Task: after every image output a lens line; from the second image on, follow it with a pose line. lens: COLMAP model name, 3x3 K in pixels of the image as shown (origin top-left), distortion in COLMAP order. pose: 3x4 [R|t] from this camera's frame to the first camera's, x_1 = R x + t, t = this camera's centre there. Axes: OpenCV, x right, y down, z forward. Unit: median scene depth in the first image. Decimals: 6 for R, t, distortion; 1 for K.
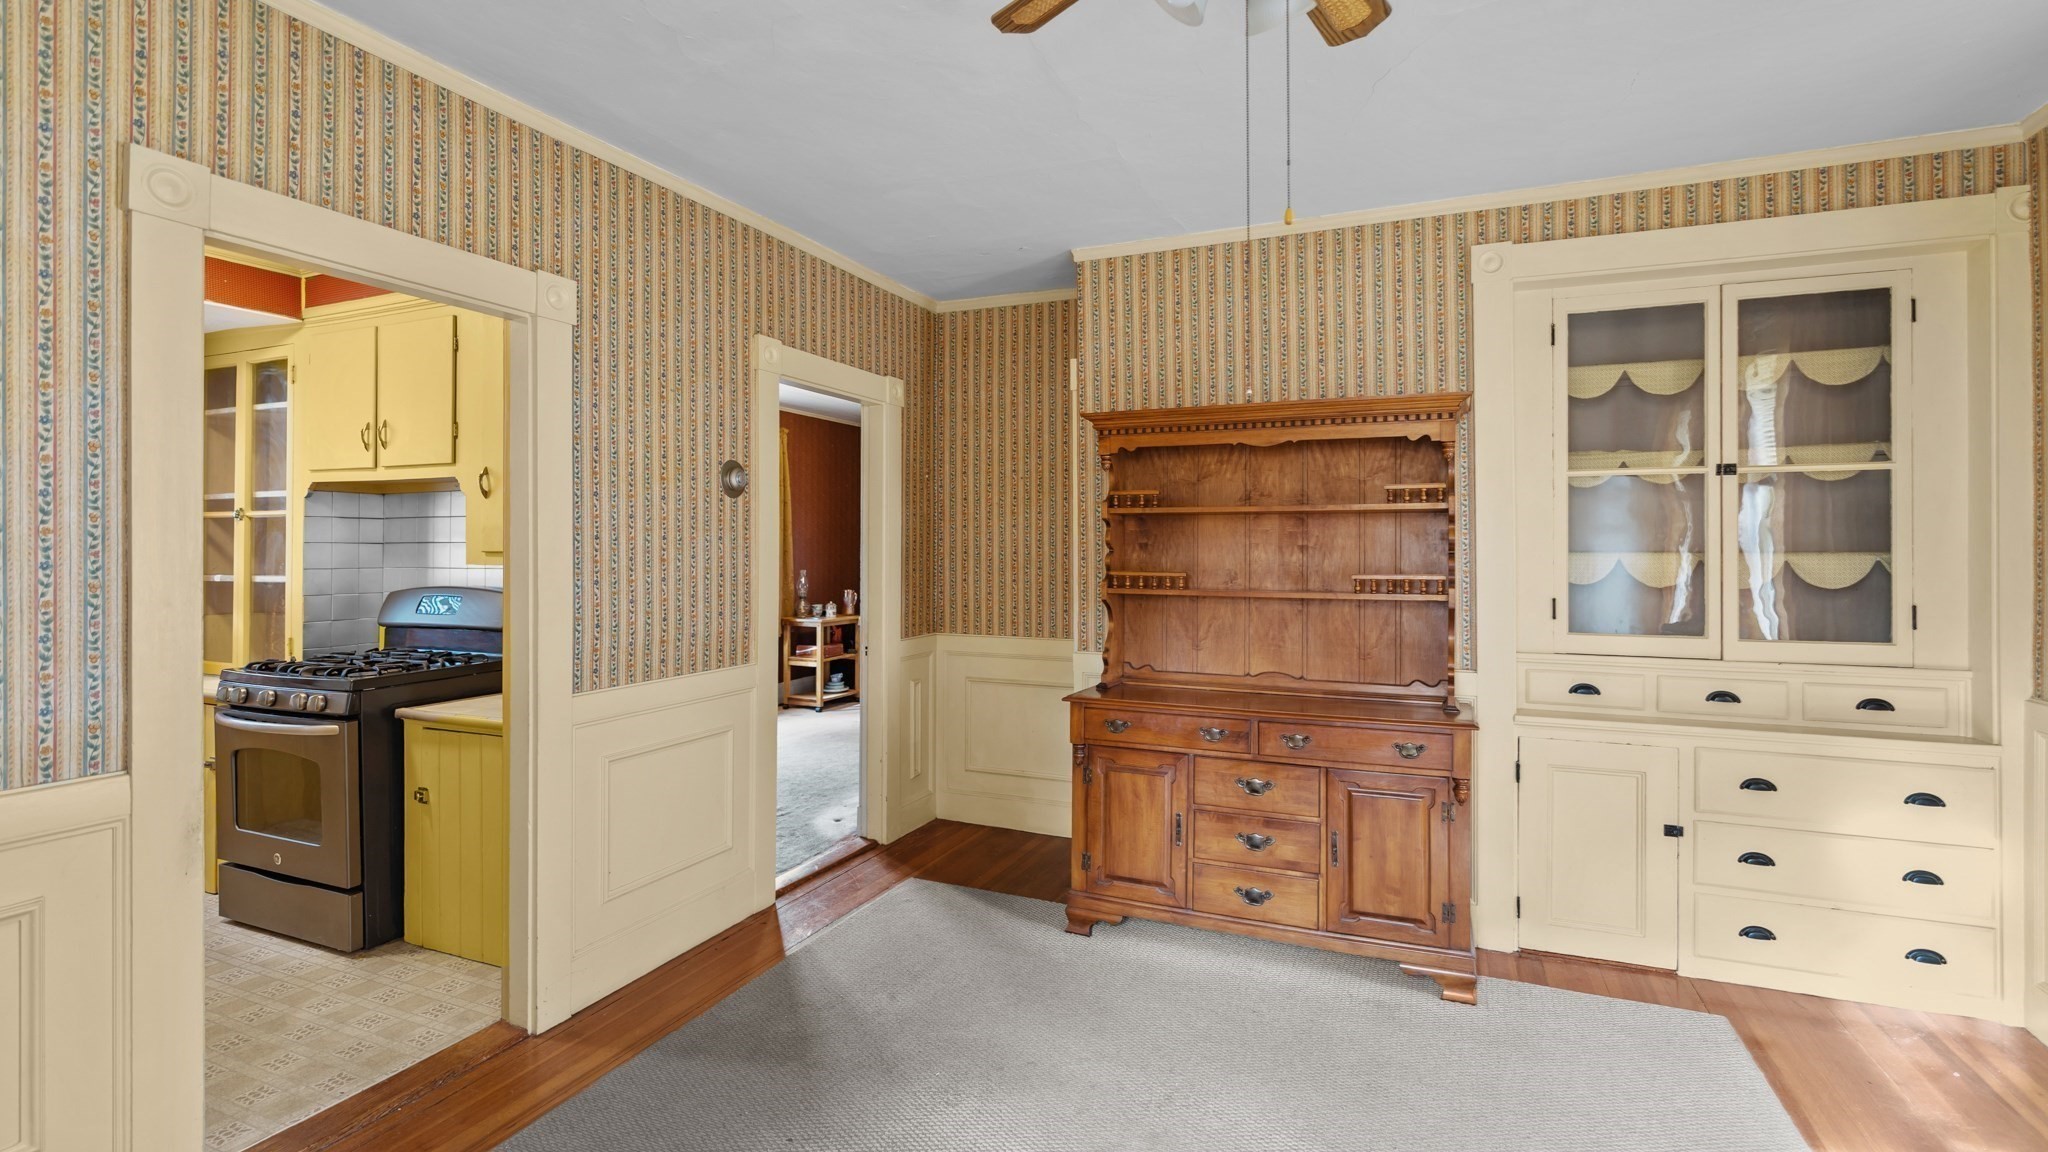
lens RADIAL K [[931.3, 0, 1010.5], [0, 931.3, 549.5], [0, 0, 1]] dist [-0.011265, 0.004006]
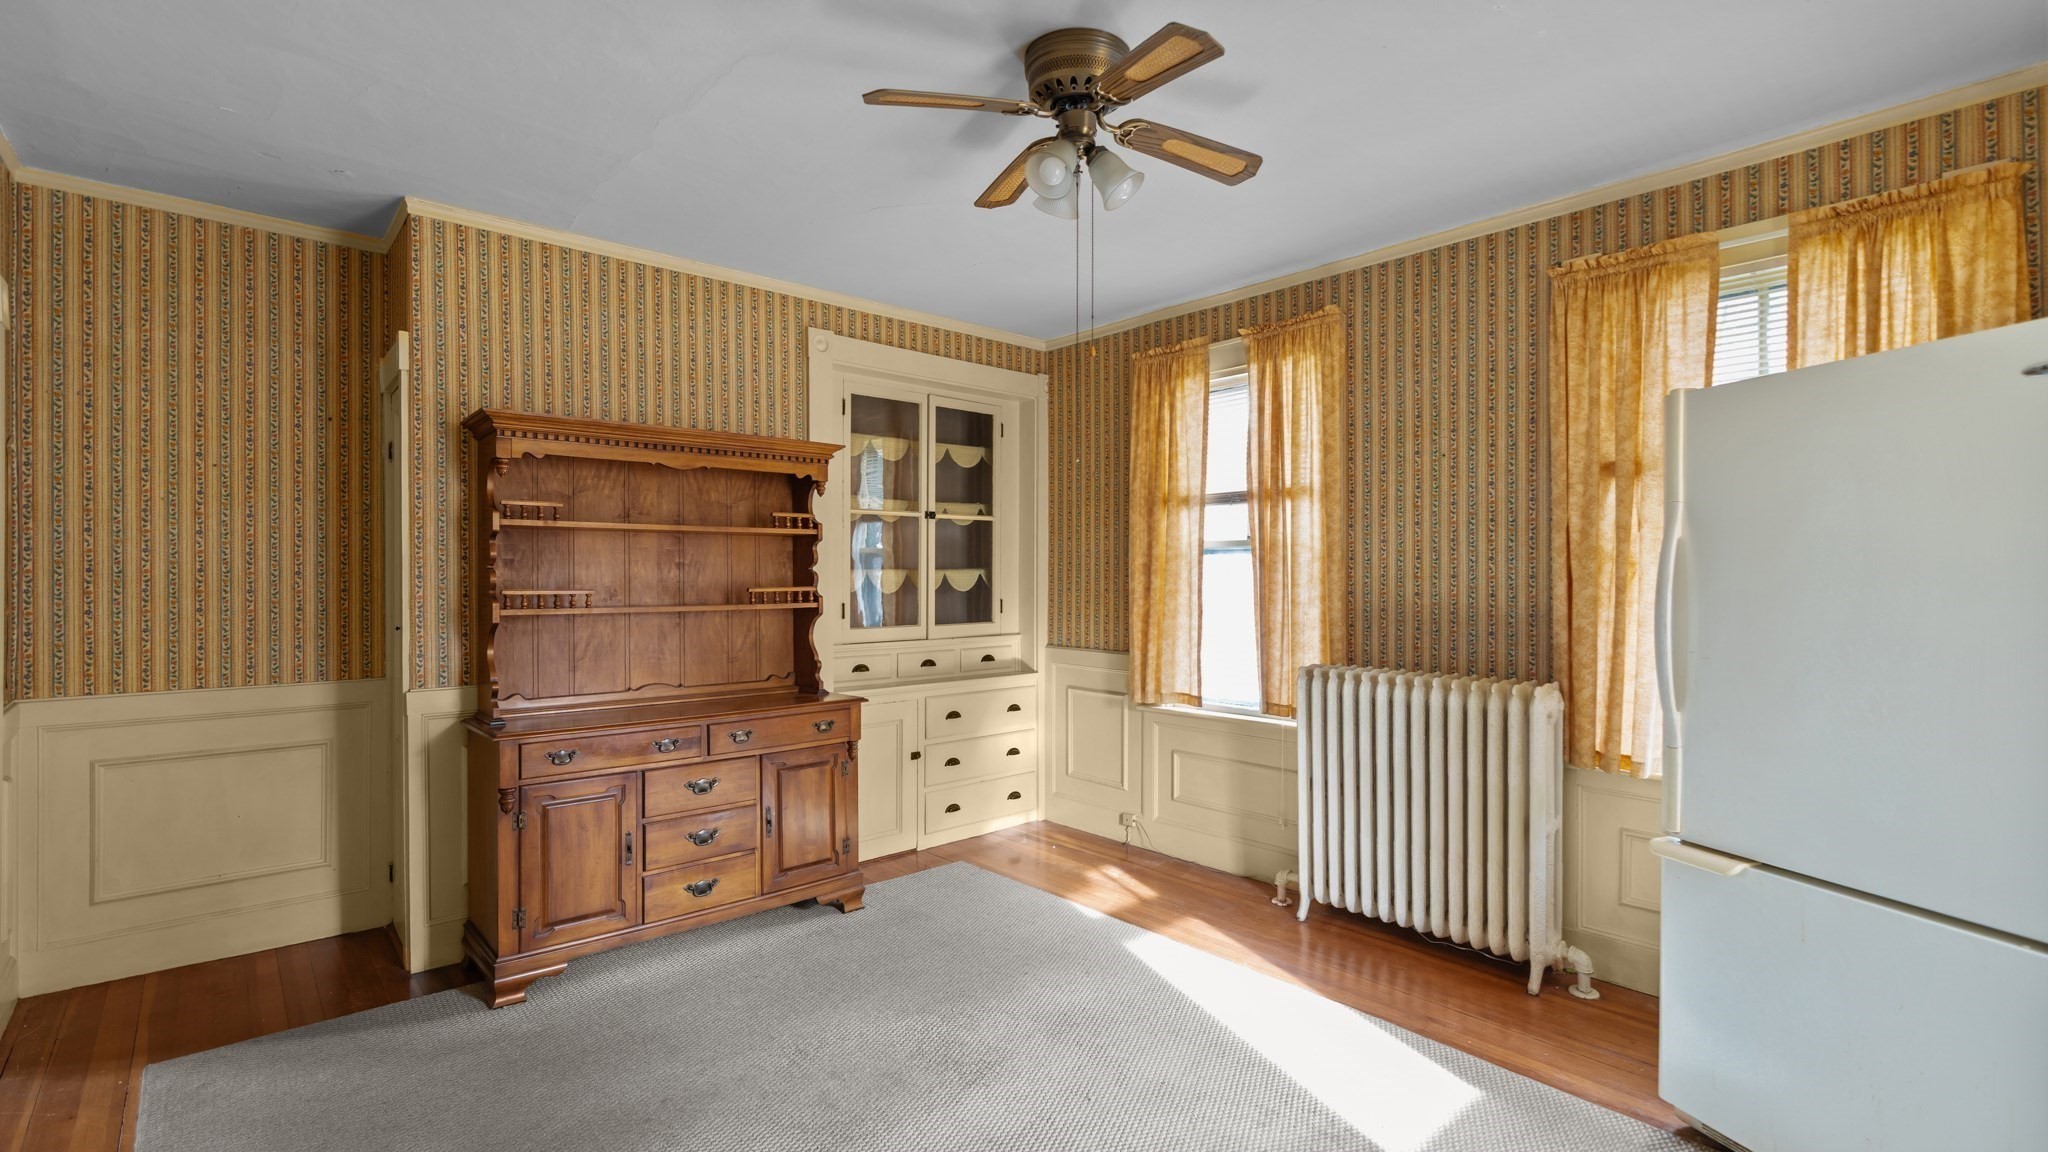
lens RADIAL K [[931.3, 0, 1008.0], [0, 931.3, 574.7], [0, 0, 1]] dist [-0.011265, 0.004006]
pose [[0.421495, -0.005782, 0.906812, -0.550797], [-0.001812, 0.999972, 0.007219, 0.001169], [-0.906829, -0.004686, 0.421472, 0.220229]]
